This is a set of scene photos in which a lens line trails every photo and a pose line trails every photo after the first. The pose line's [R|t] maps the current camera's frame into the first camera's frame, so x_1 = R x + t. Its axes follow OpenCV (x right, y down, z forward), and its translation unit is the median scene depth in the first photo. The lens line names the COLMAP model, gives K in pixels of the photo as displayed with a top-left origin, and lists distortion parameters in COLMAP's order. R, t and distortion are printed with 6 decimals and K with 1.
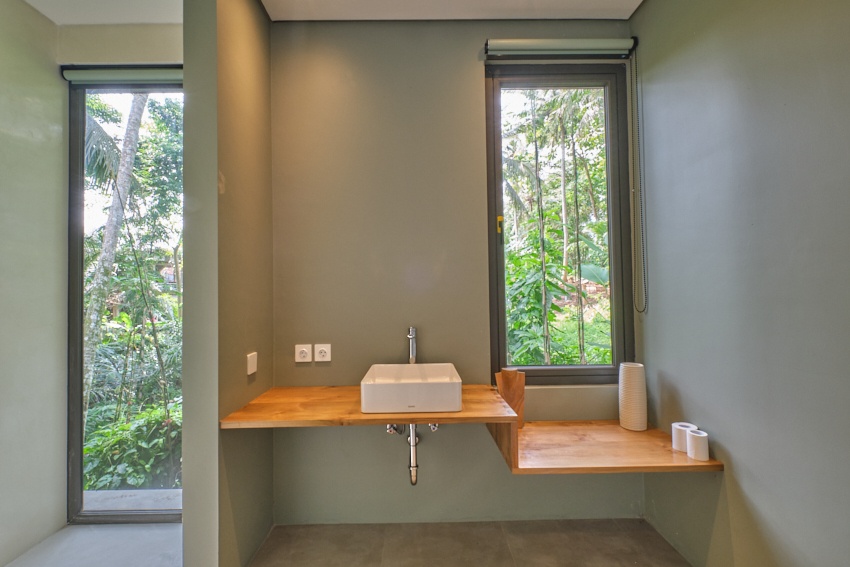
lens RADIAL K [[375.1, 0, 422.8], [0, 375.1, 281.7], [0, 0, 1]] dist [-0.003221, -0.000350]
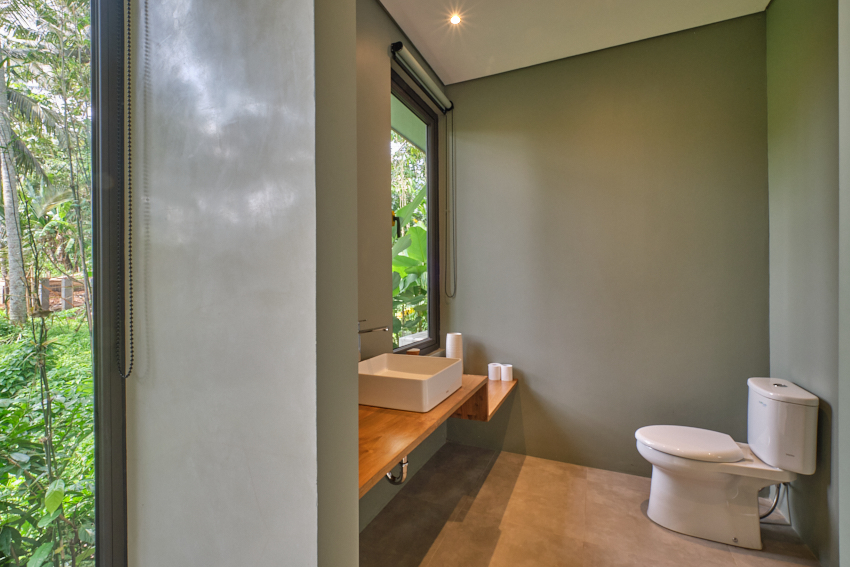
lens RADIAL K [[375.1, 0, 422.8], [0, 375.1, 281.7], [0, 0, 1]] dist [-0.003221, -0.000350]
pose [[0.430503, 0.016220, 0.902444, -0.773778], [-0.026631, 0.999631, -0.005262, 0.032436], [-0.902196, -0.021767, 0.430776, 0.495143]]
